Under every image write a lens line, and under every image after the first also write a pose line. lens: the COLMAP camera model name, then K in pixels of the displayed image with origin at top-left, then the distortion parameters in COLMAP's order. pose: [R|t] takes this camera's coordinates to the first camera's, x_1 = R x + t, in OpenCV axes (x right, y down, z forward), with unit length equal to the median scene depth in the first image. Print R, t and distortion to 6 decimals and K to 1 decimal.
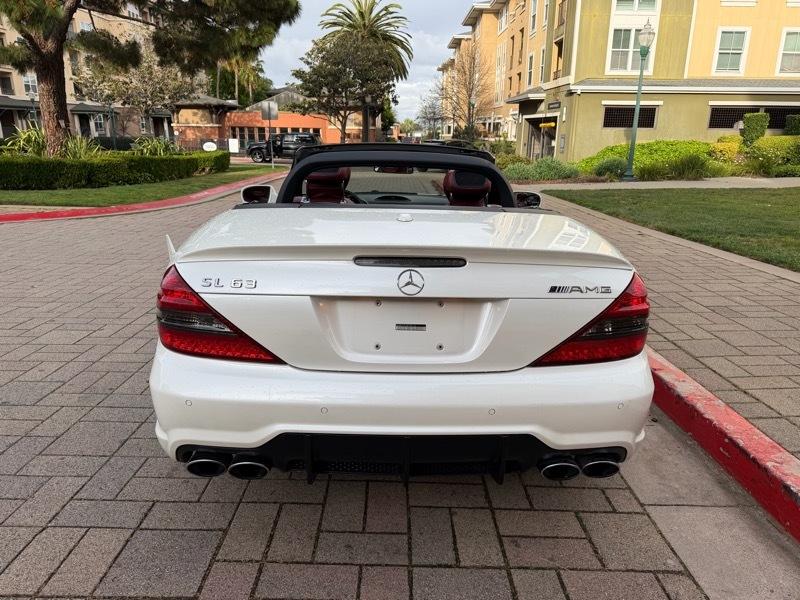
lens RADIAL K [[561.9, 0, 400.9], [0, 561.9, 296.1], [0, 0, 1]] dist [0.037862, -0.044614]
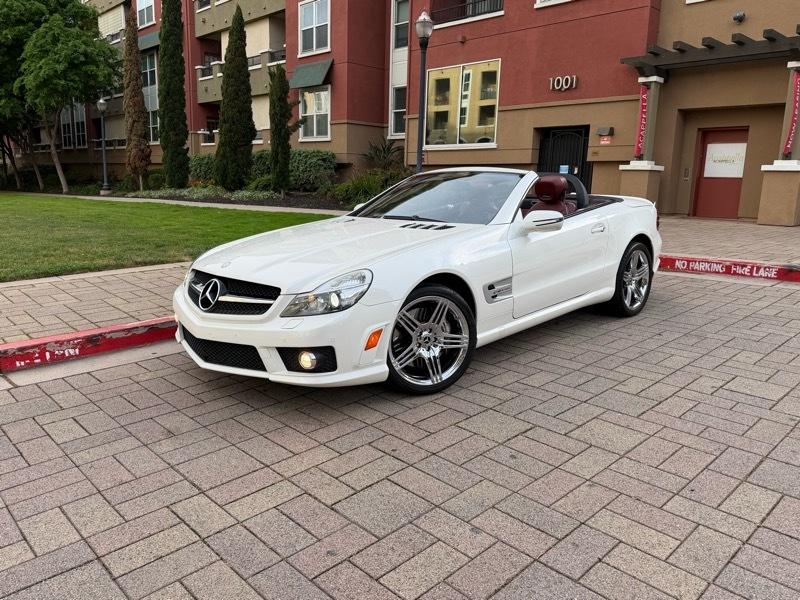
lens RADIAL K [[597.7, 0, 400.6], [0, 597.7, 298.0], [0, 0, 1]] dist [0.089148, -0.129853]
pose [[-0.685162, -0.165298, 0.709386, -0.134197], [0.173018, 0.909102, 0.378944, -0.079120], [-0.707543, 0.382375, -0.594283, 0.294749]]
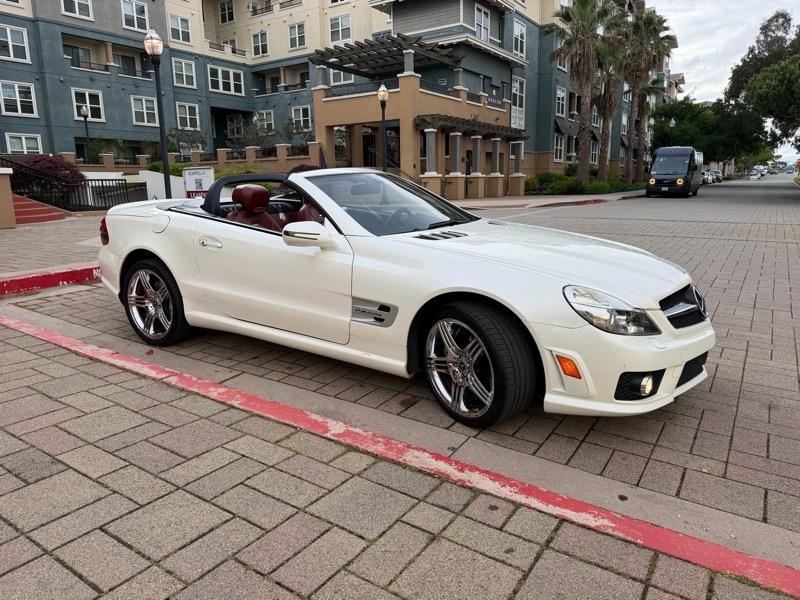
lens RADIAL K [[557.1, 0, 396.6], [0, 557.1, 298.5], [0, 0, 1]] dist [0.042692, -0.051805]
pose [[-0.558072, 0.165764, -0.813067, 0.132520], [-0.217854, 0.916203, 0.336321, -0.062336], [0.800684, 0.364821, -0.475195, 0.247985]]
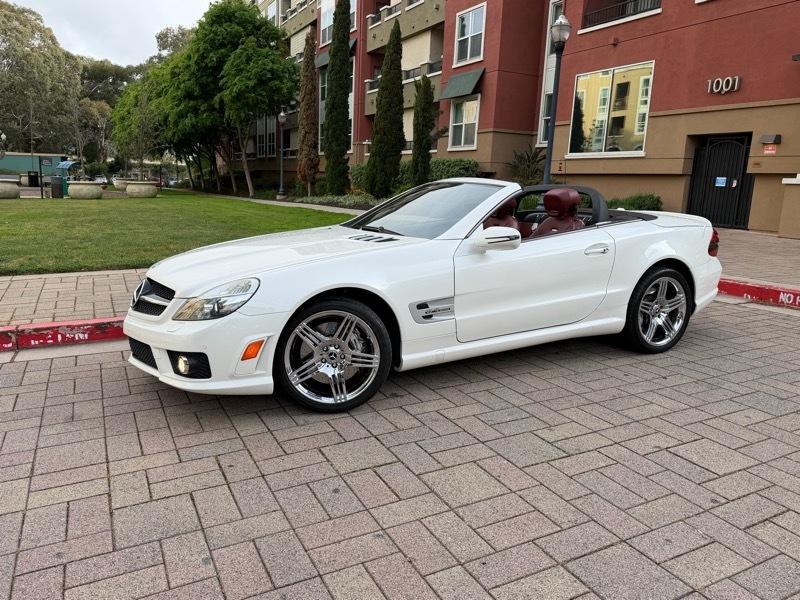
lens RADIAL K [[597.7, 0, 400.6], [0, 597.7, 298.0], [0, 0, 1]] dist [0.089148, -0.129853]
pose [[-0.445395, -0.196410, 0.873525, -0.163004], [0.203281, 0.927978, 0.312303, -0.066802], [-0.871952, 0.316670, -0.373390, 0.242631]]
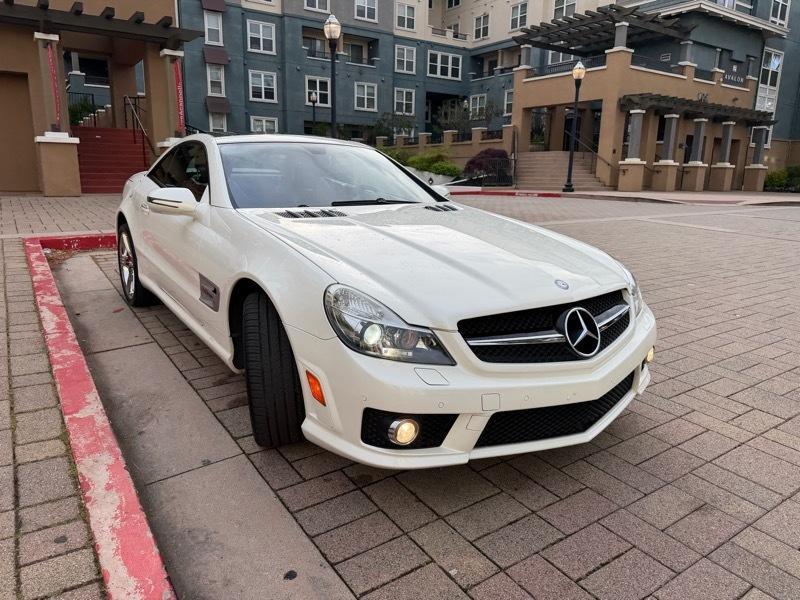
lens RADIAL K [[560.3, 0, 397.0], [0, 560.3, 297.3], [0, 0, 1]] dist [0.032848, -0.040957]
pose [[-0.829744, 0.097654, -0.549534, 0.064702], [-0.180393, 0.884812, 0.429611, -0.070990], [0.528188, 0.455600, -0.716551, 0.286870]]
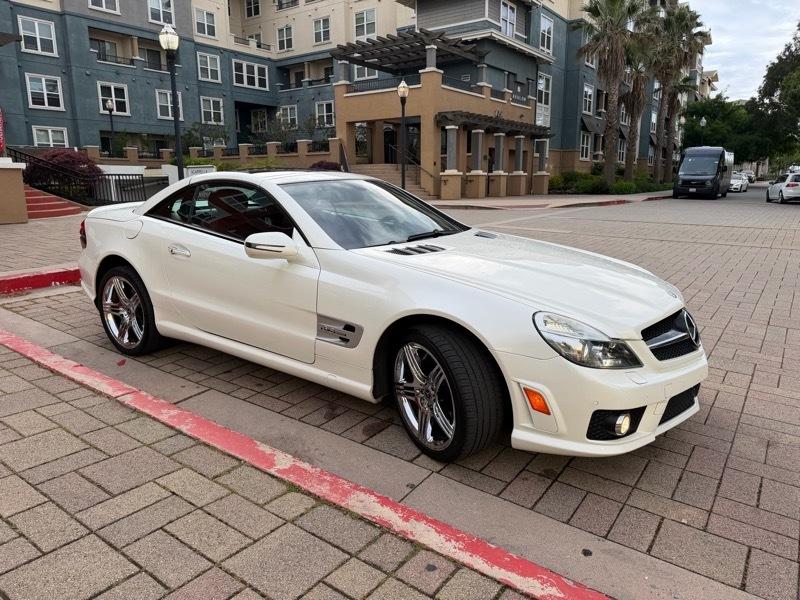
lens RADIAL K [[558.8, 0, 401.4], [0, 558.8, 300.9], [0, 0, 1]] dist [0.032564, -0.040536]
pose [[-0.587949, 0.163126, -0.792279, 0.118155], [-0.224402, 0.908118, 0.353504, -0.066742], [0.777149, 0.385631, -0.497321, 0.251613]]
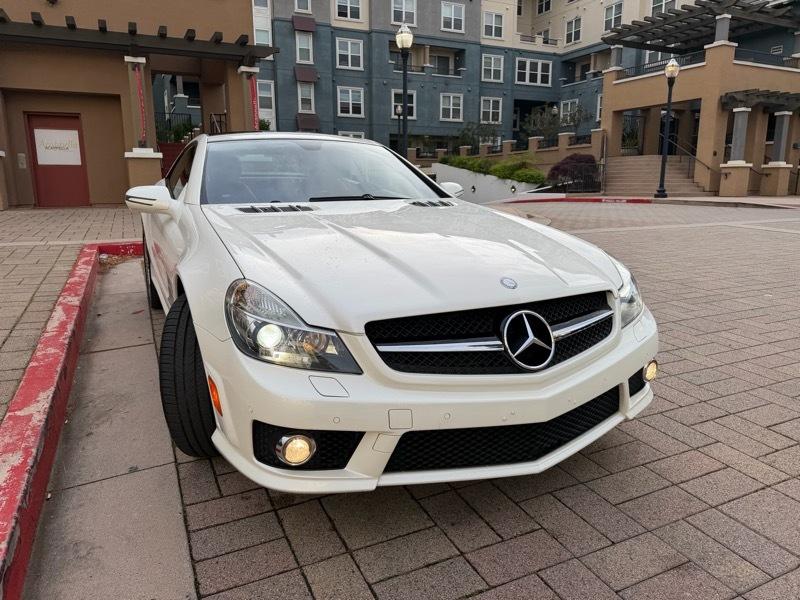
lens RADIAL K [[563.5, 0, 396.6], [0, 563.5, 297.0], [0, 0, 1]] dist [0.007825, -0.008920]
pose [[-0.908093, 0.074922, -0.412011, 0.039154], [-0.123833, 0.891822, 0.435107, -0.068418], [0.400040, 0.446139, -0.800580, 0.290721]]
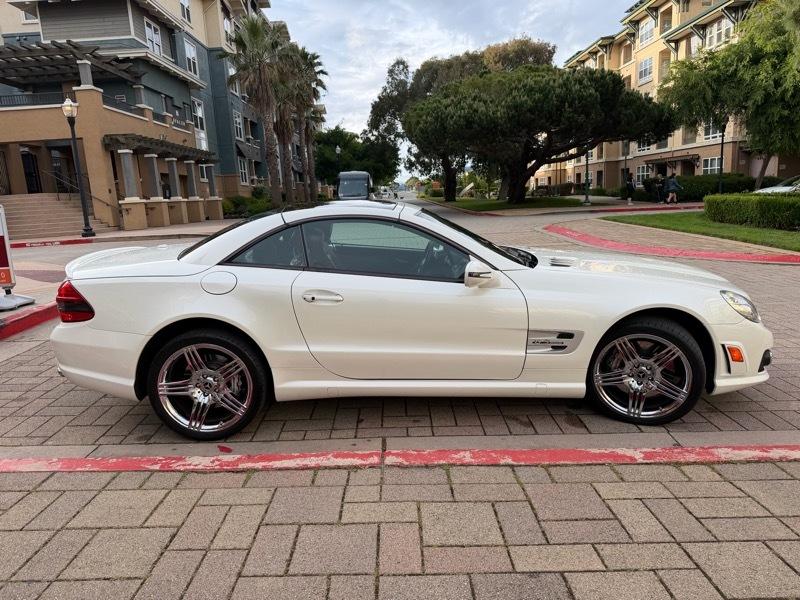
lens RADIAL K [[553.1, 0, 395.7], [0, 553.1, 307.7], [0, 0, 1]] dist [0.060287, -0.077134]
pose [[-0.001535, 0.190642, -0.981658, 0.160297], [-0.227215, 0.955917, 0.185998, -0.039520], [0.973843, 0.223333, 0.041850, 0.141632]]
